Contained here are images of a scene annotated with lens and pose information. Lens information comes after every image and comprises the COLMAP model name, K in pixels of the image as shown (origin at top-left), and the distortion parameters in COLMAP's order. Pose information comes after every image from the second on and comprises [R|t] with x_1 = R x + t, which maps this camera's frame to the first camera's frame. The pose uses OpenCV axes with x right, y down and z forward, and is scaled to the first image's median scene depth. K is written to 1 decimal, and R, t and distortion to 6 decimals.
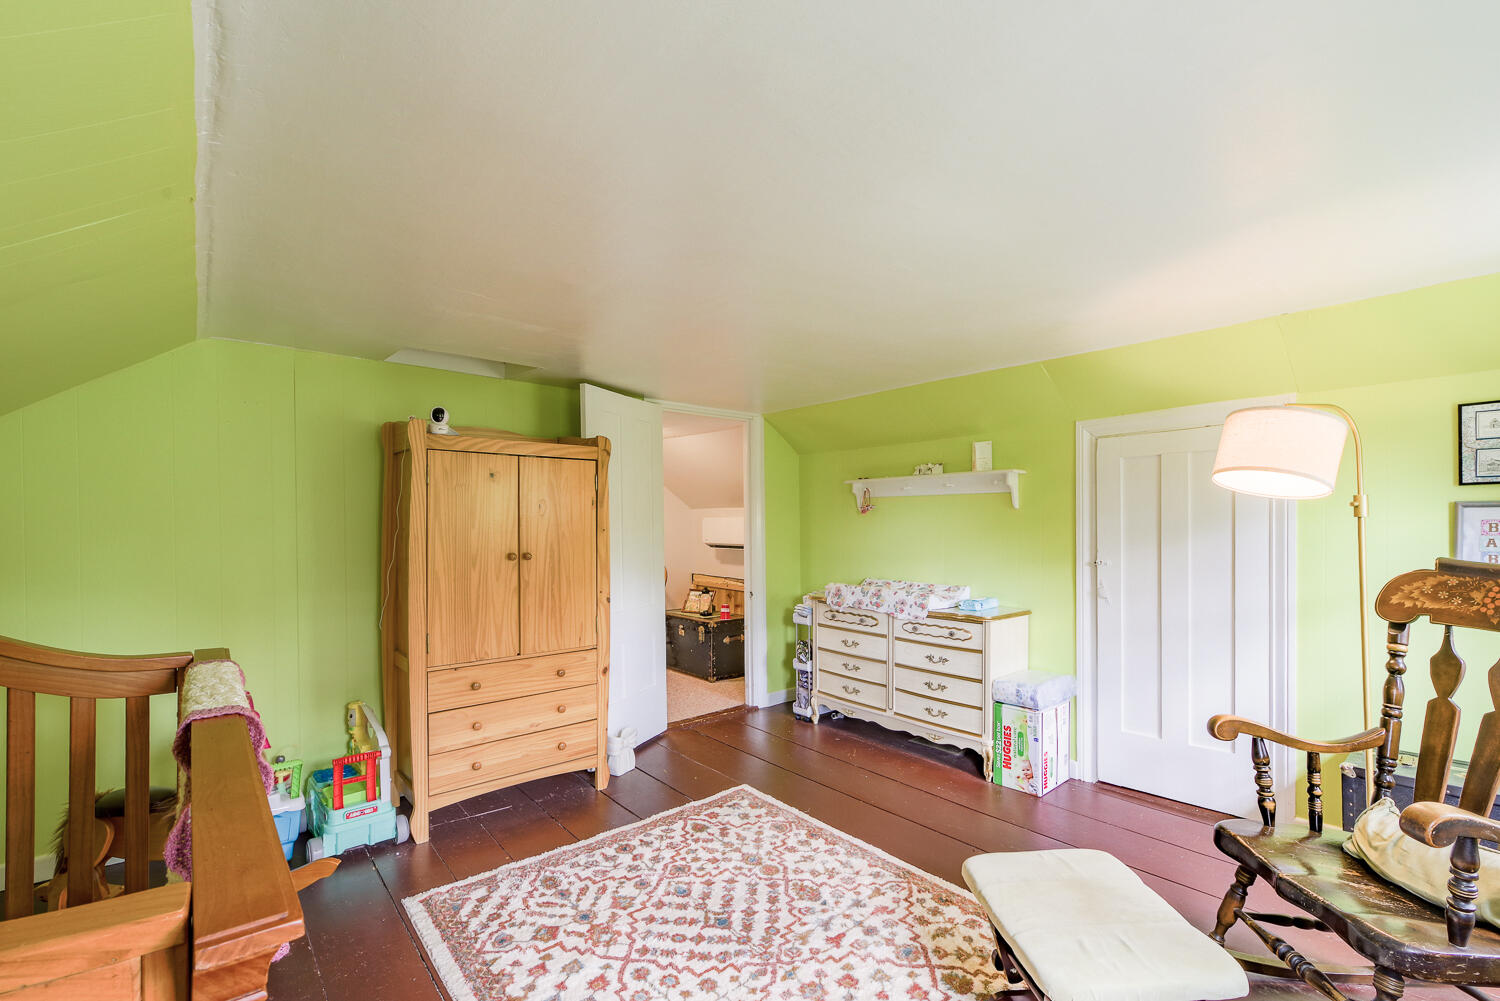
lens RADIAL K [[657.0, 0, 749.8], [0, 657.0, 511.2], [0, 0, 1]] dist [-0.002028, 0.000070]
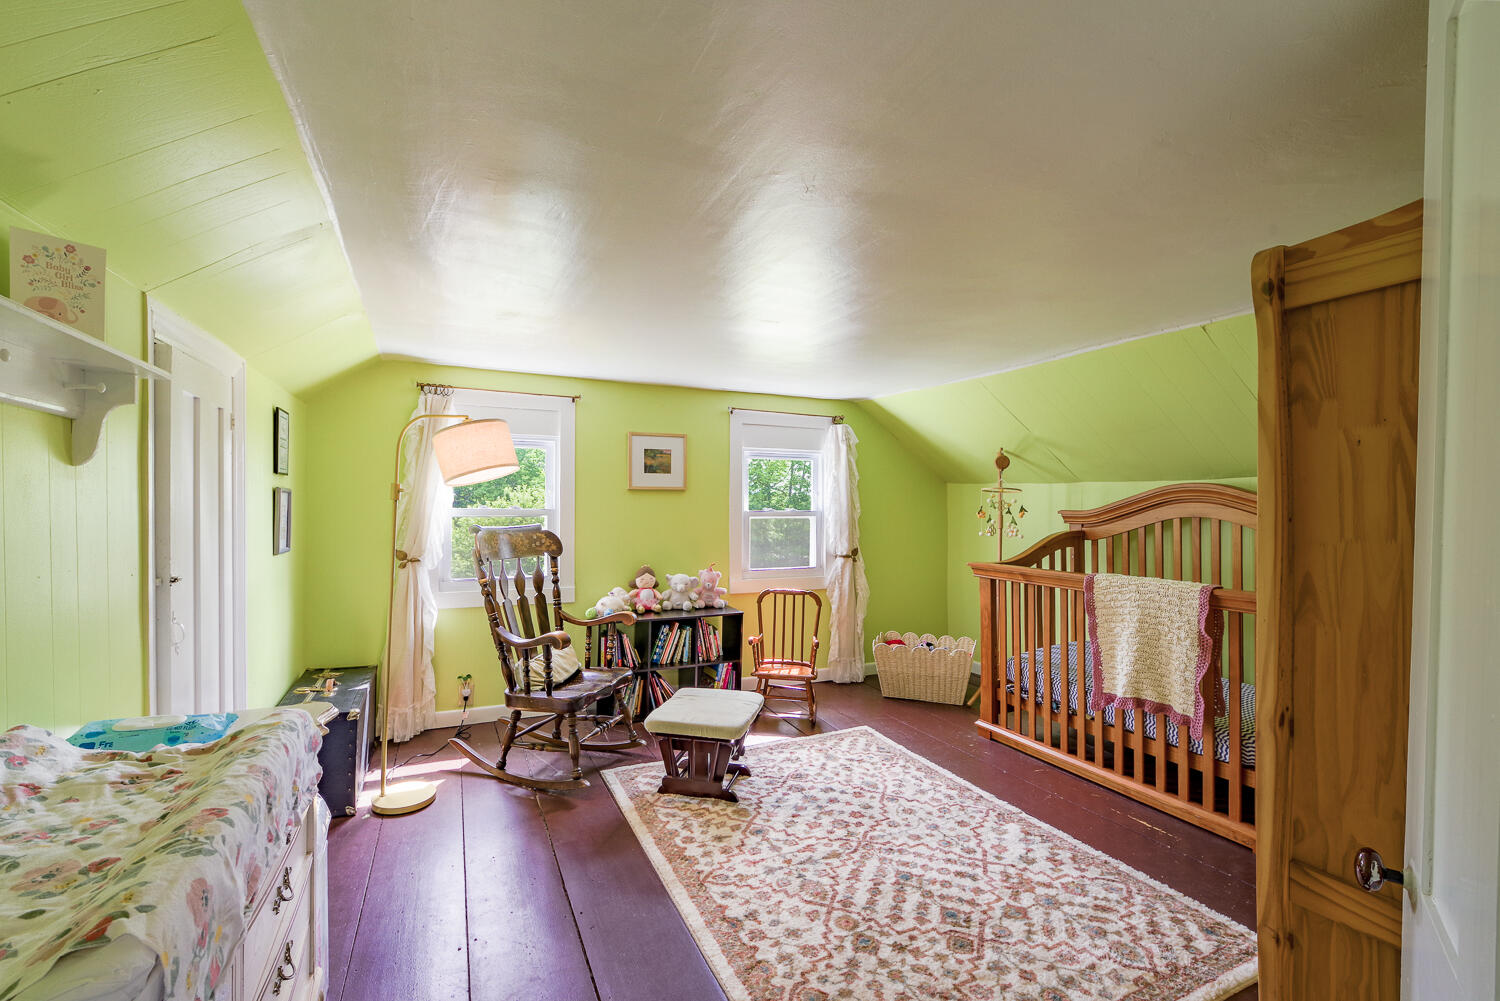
lens RADIAL K [[657.0, 0, 749.8], [0, 657.0, 511.2], [0, 0, 1]] dist [-0.002028, 0.000070]
pose [[-0.964043, -0.000294, 0.265745, -0.074569], [-0.001165, 0.999994, -0.003121, 0.031215], [-0.265743, -0.003319, -0.964038, 1.883284]]
